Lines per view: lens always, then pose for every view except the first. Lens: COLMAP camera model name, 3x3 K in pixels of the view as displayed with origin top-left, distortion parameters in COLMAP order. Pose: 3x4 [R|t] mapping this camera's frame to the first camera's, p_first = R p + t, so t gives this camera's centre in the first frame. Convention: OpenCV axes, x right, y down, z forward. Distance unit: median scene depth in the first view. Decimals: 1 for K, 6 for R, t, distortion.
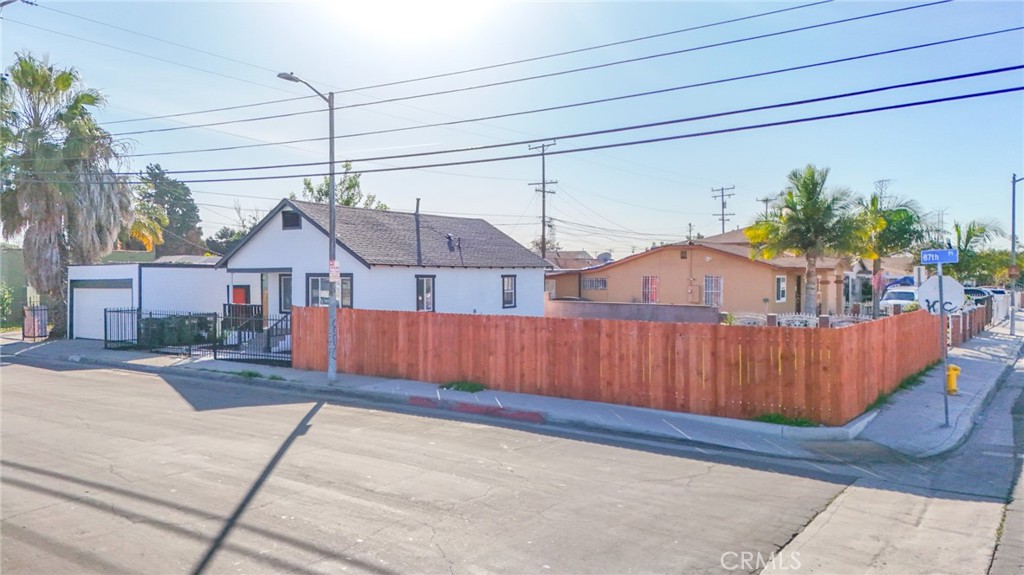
lens RADIAL K [[749.8, 0, 511.5], [0, 749.8, 284.4], [0, 0, 1]] dist [0.088097, -0.078930]
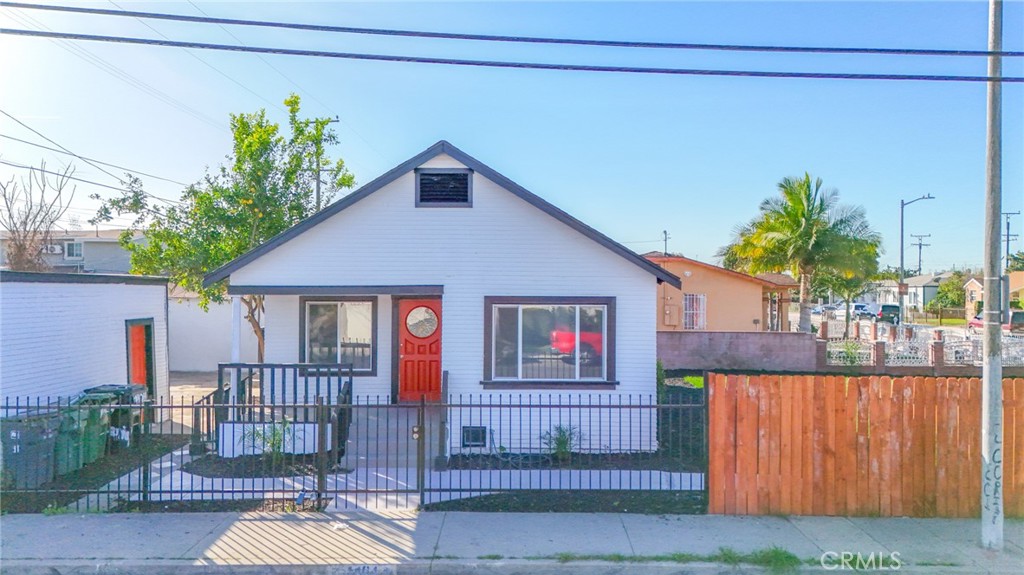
lens RADIAL K [[749.8, 0, 511.6], [0, 749.8, 282.9], [0, 0, 1]] dist [0.088097, -0.078930]
pose [[0.825798, 0.004451, 0.563948, -0.448364], [0.004728, 0.999879, -0.014815, -0.013754], [-0.563946, 0.014900, 0.825677, 0.488170]]
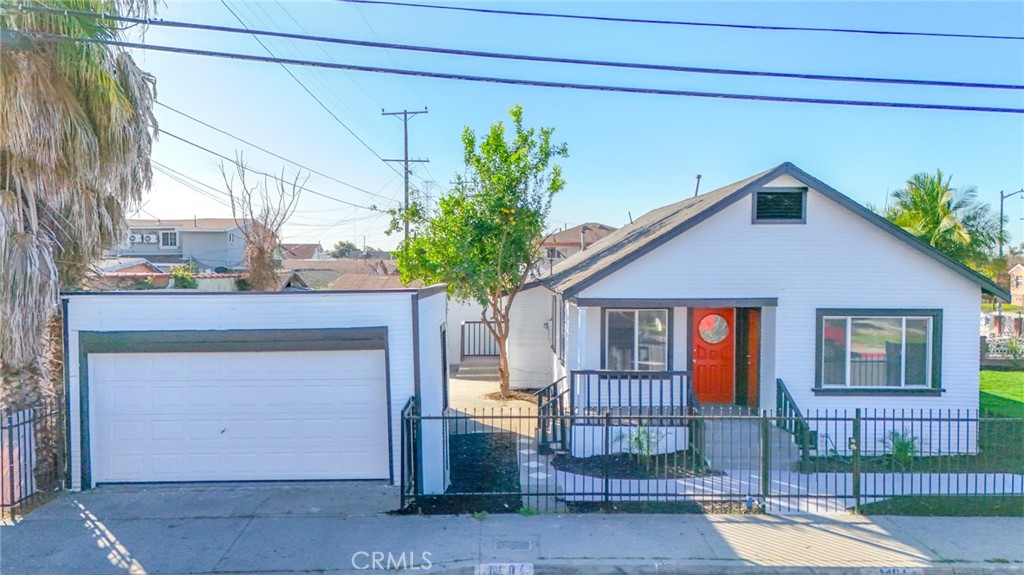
lens RADIAL K [[749.8, 0, 509.1], [0, 749.8, 284.1], [0, 0, 1]] dist [0.088097, -0.078930]
pose [[0.816162, -0.012714, 0.577683, -0.628995], [0.005206, 0.999879, 0.014650, -0.034154], [-0.577799, -0.008949, 0.816130, 0.580235]]
